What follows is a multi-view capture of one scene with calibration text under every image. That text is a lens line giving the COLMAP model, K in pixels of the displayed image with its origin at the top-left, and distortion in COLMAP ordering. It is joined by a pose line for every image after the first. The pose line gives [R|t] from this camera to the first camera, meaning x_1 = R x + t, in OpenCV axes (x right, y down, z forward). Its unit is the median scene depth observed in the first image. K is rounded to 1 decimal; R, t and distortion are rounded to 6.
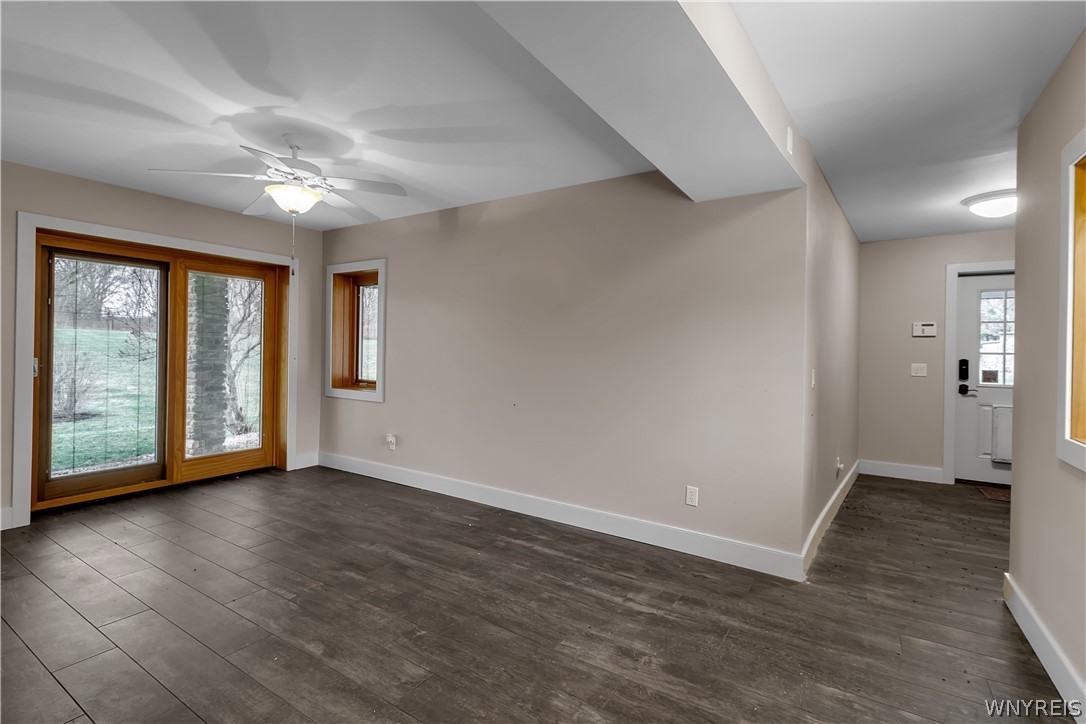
lens RADIAL K [[500.8, 0, 546.2], [0, 500.8, 349.2], [0, 0, 1]] dist [0.003915, 0.000764]
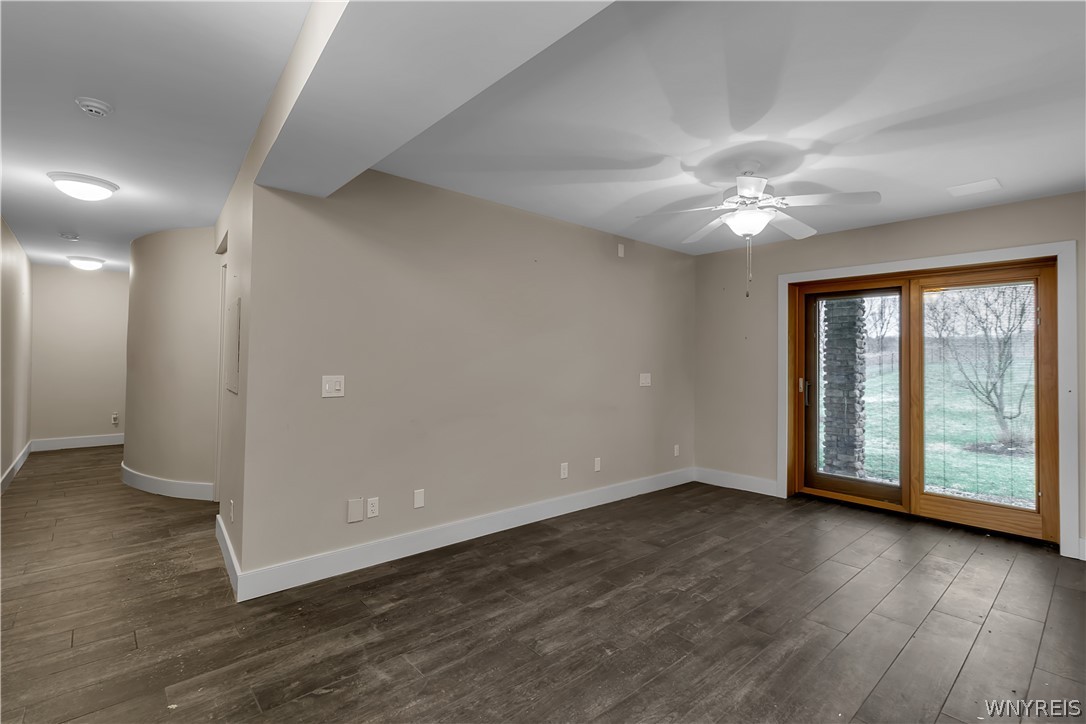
lens RADIAL K [[500.8, 0, 546.2], [0, 500.8, 349.2], [0, 0, 1]] dist [0.003915, 0.000764]
pose [[-0.271755, -0.043477, -0.961384, 0.613155], [-0.021331, 0.999006, -0.039149, 0.009439], [0.962130, 0.009868, -0.272413, 0.923983]]
